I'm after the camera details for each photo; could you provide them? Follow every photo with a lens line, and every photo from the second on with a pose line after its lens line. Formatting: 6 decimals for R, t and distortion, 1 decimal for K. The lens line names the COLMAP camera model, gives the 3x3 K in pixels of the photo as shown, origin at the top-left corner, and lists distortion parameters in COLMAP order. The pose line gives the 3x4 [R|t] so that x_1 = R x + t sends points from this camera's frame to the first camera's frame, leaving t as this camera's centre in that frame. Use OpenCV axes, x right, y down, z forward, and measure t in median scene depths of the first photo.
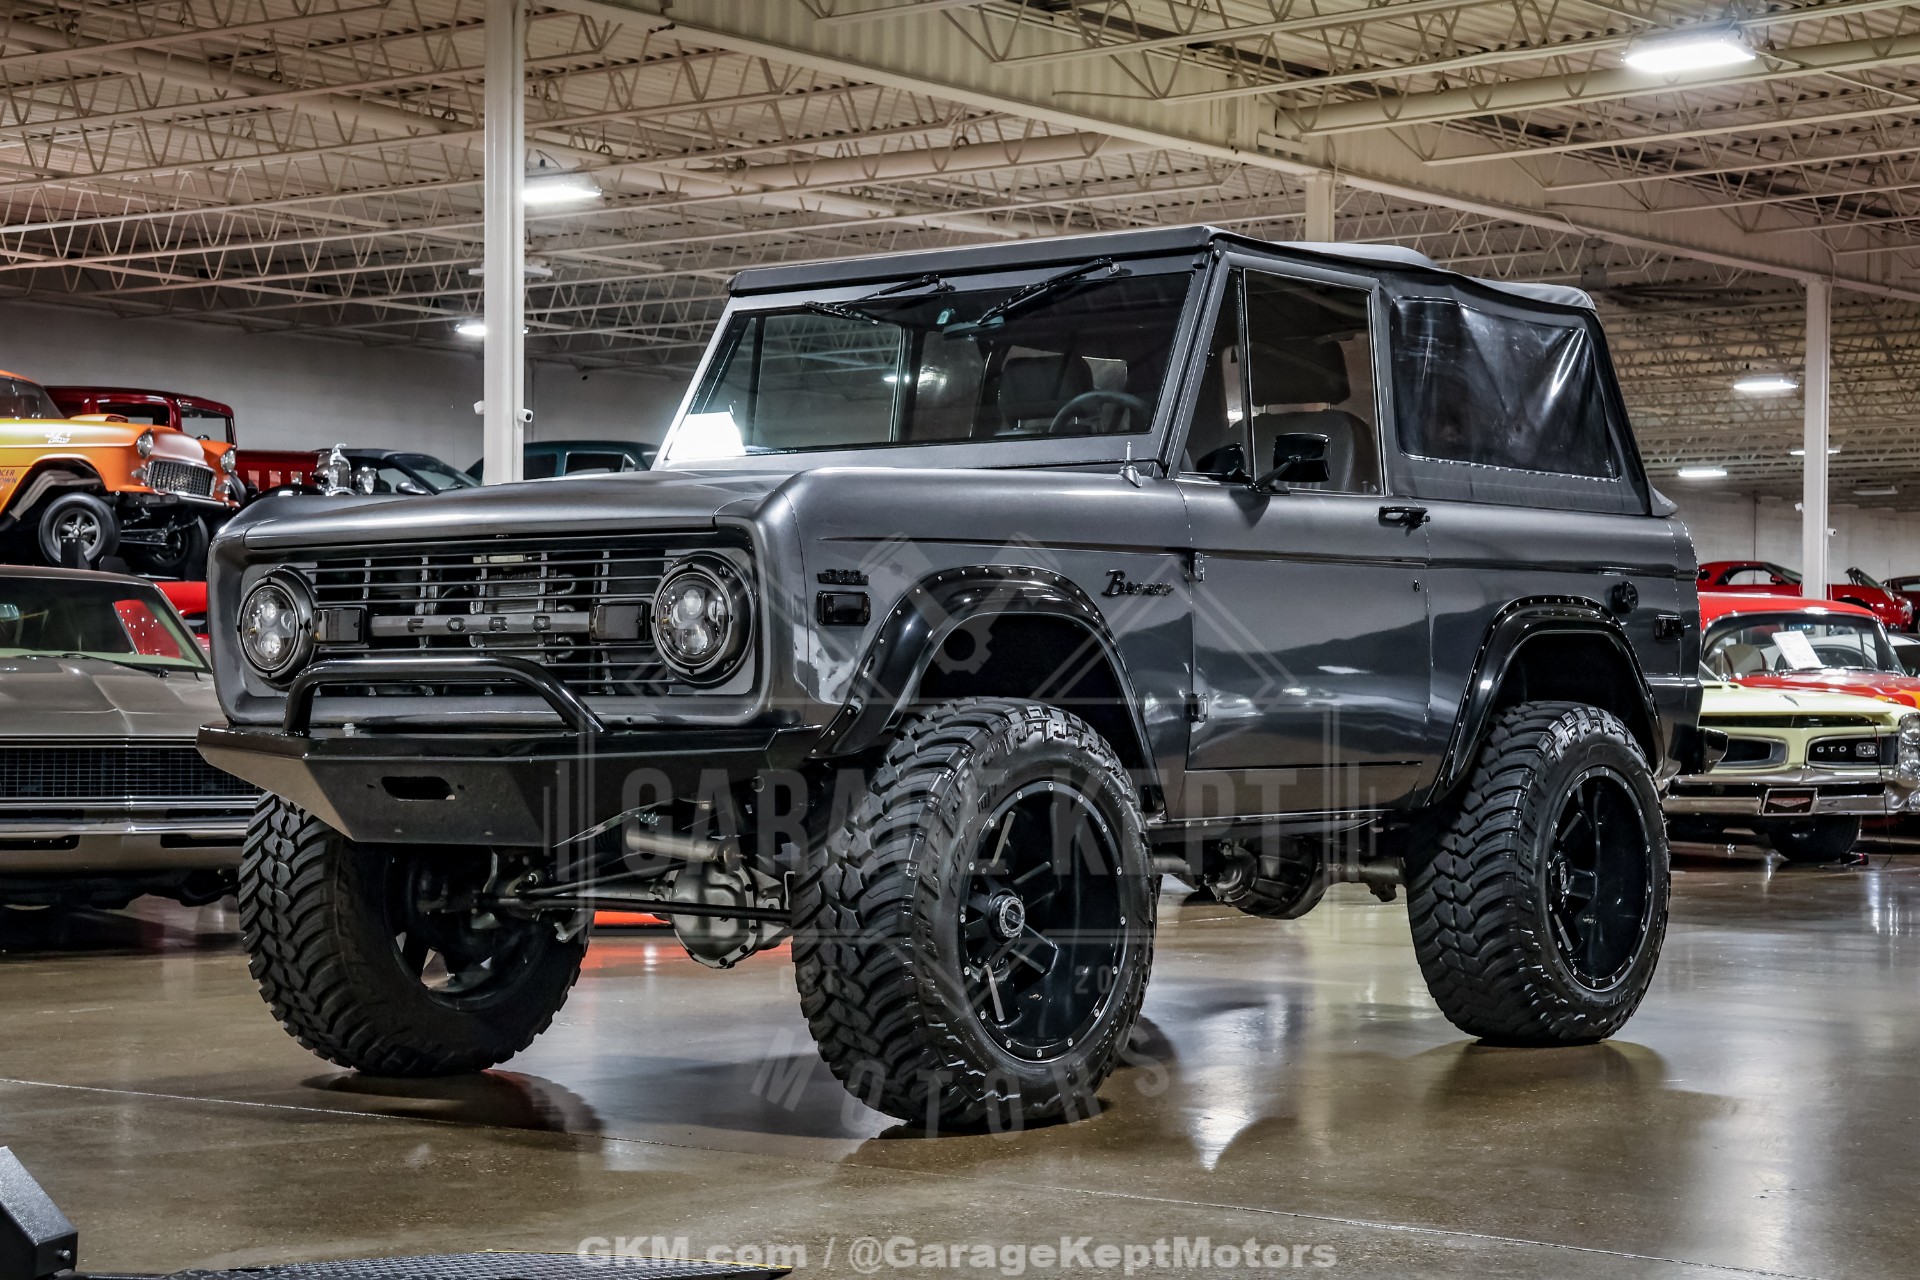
lens RADIAL K [[3684.7, 0, 954.5], [0, 3684.7, 635.2], [0, 0, 1]] dist [0.226911, 0.679875]
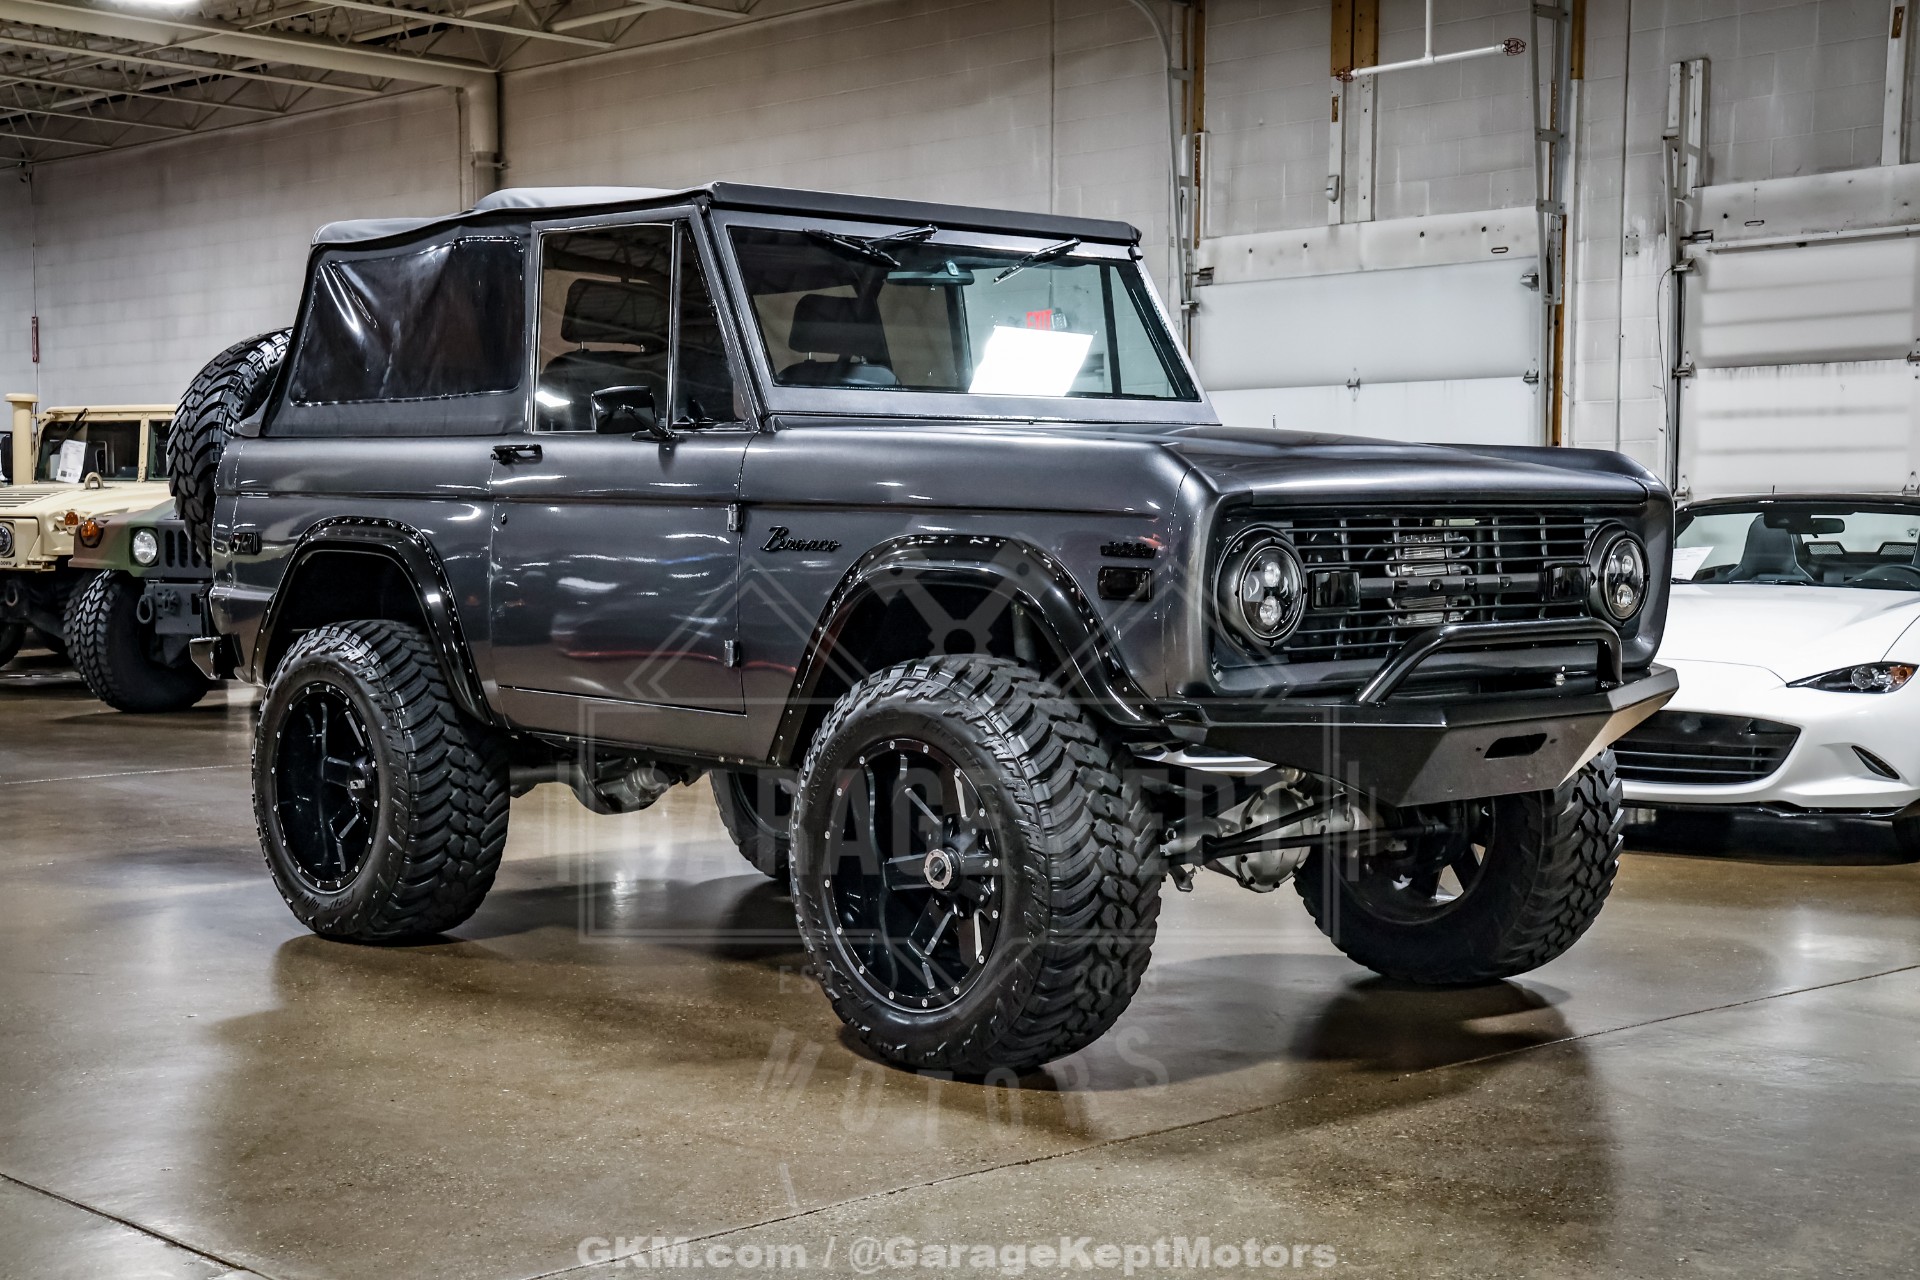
lens RADIAL K [[2731.2, 0, 966.3], [0, 2731.2, 649.1], [0, 0, 1]] dist [0.048026, 0.541054]
pose [[0.153241, -0.055643, 0.986621, -0.758127], [-0.020231, 0.998028, 0.059429, -0.023394], [-0.987982, -0.029068, 0.151813, 0.850786]]
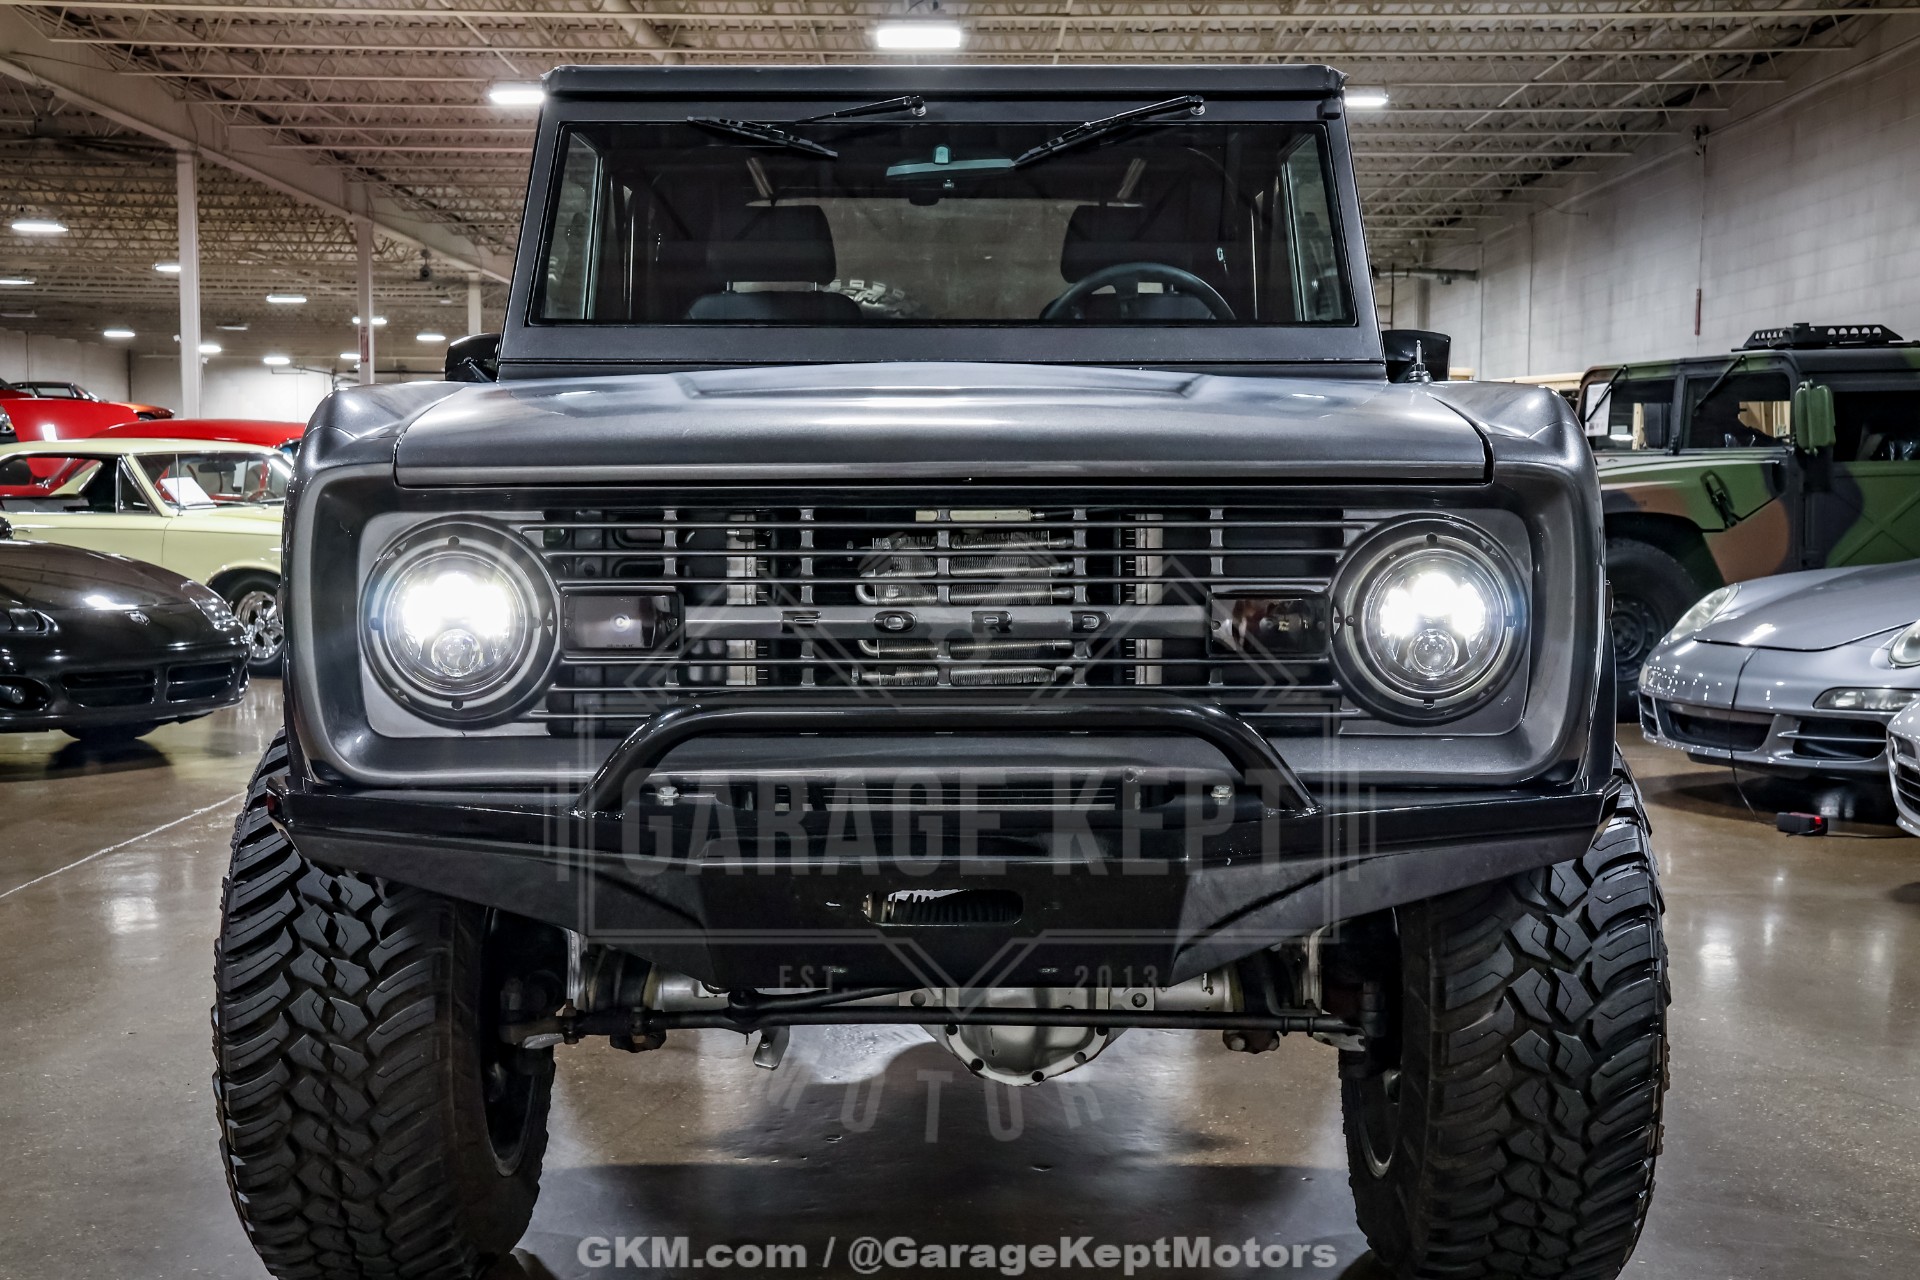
lens RADIAL K [[2590.3, 0, 943.9], [0, 2590.3, 640.0], [0, 0, 1]] dist [0.026573, 0.497276]
pose [[0.785778, -0.042913, 0.617018, -0.328168], [-0.010555, 0.996515, 0.082748, -0.029642], [-0.618418, -0.071534, 0.782587, 0.556479]]
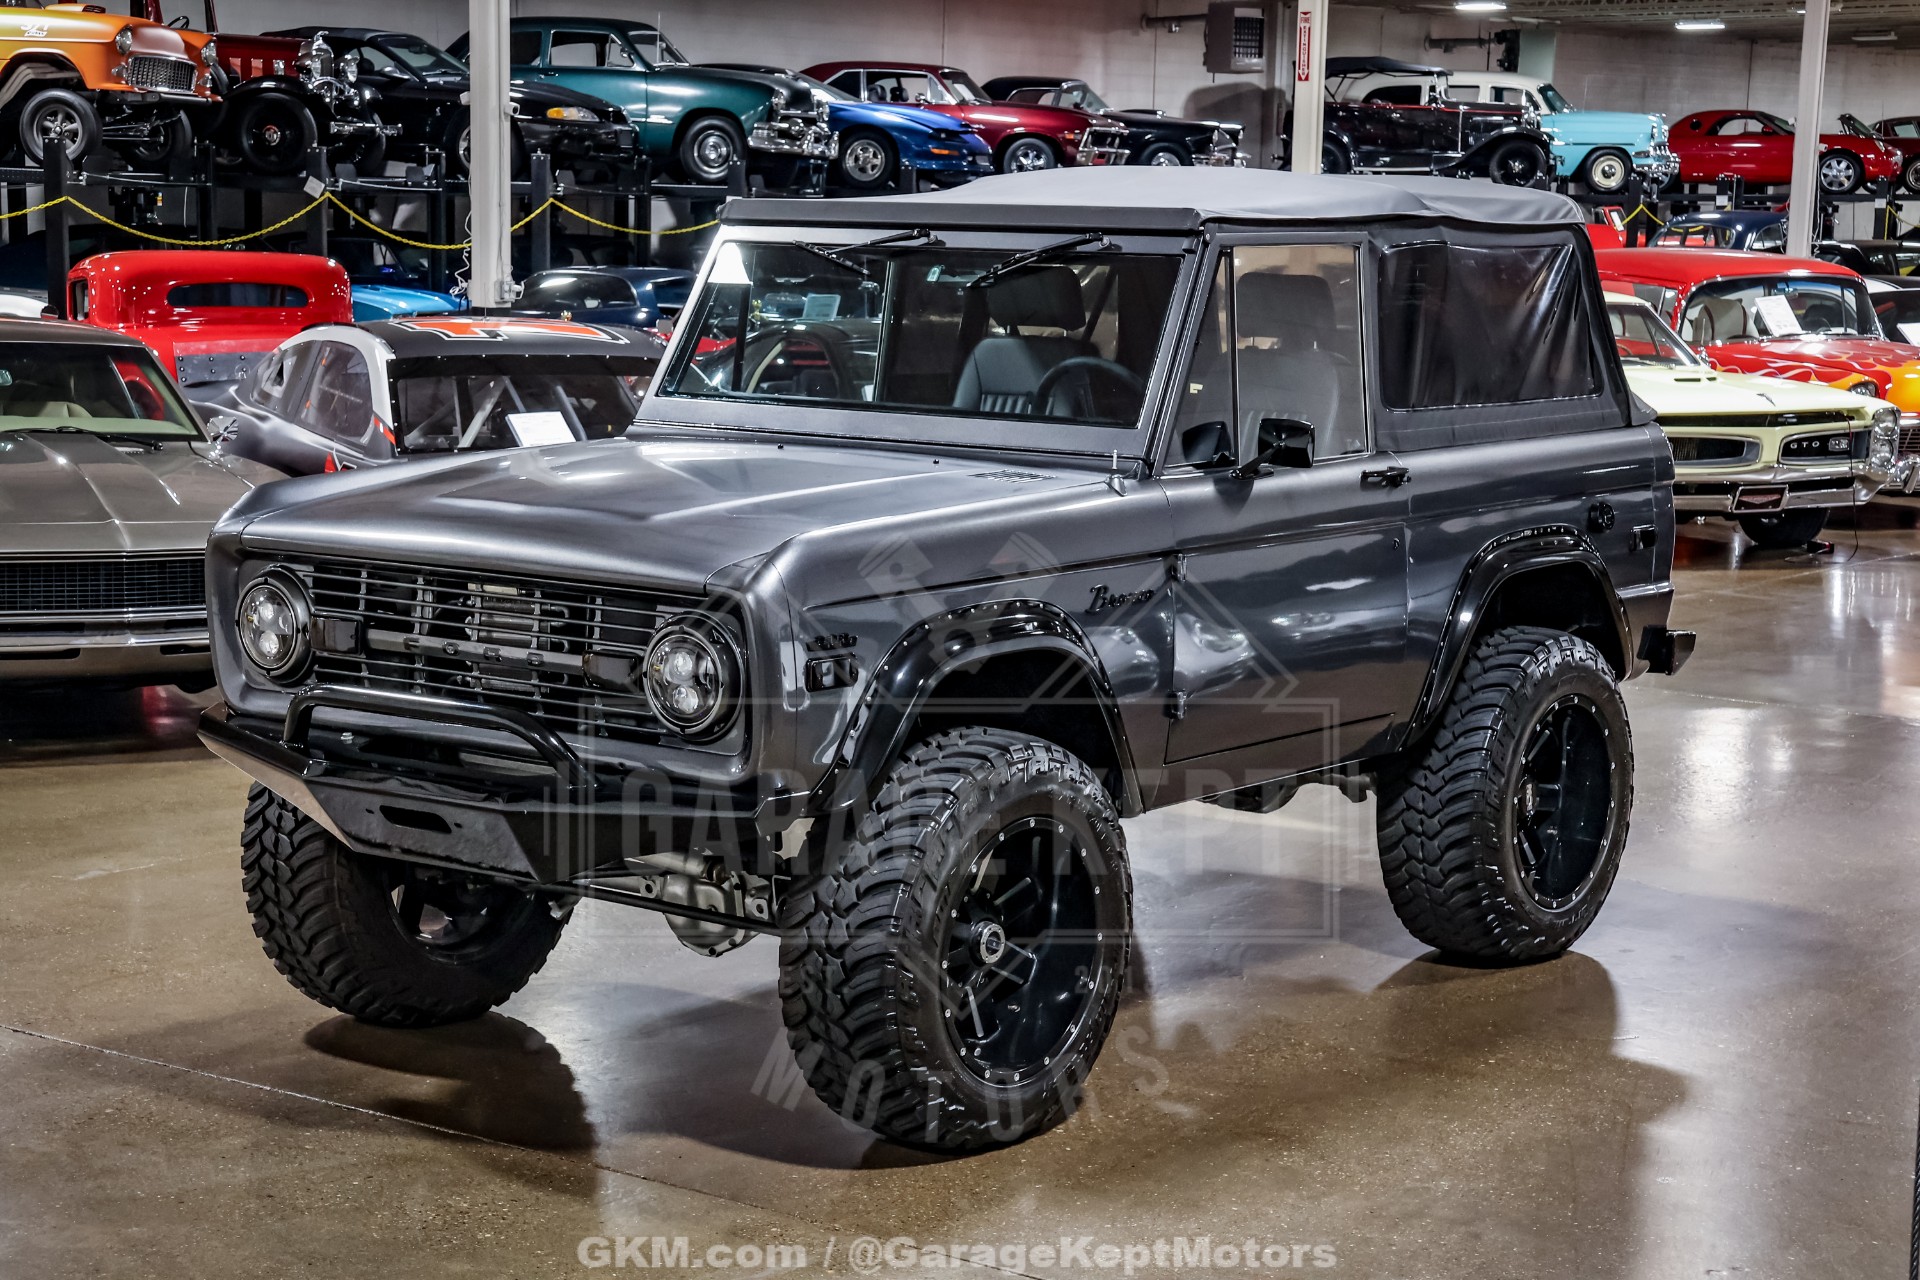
lens RADIAL K [[3652.9, 0, 959.0], [0, 3652.9, 639.8], [0, 0, 1]] dist [0.210239, 0.785576]
pose [[0.999905, 0.012208, 0.006356, -0.001098], [-0.013016, 0.988834, 0.148449, -0.132135], [-0.004473, -0.148518, 0.988900, 0.000254]]
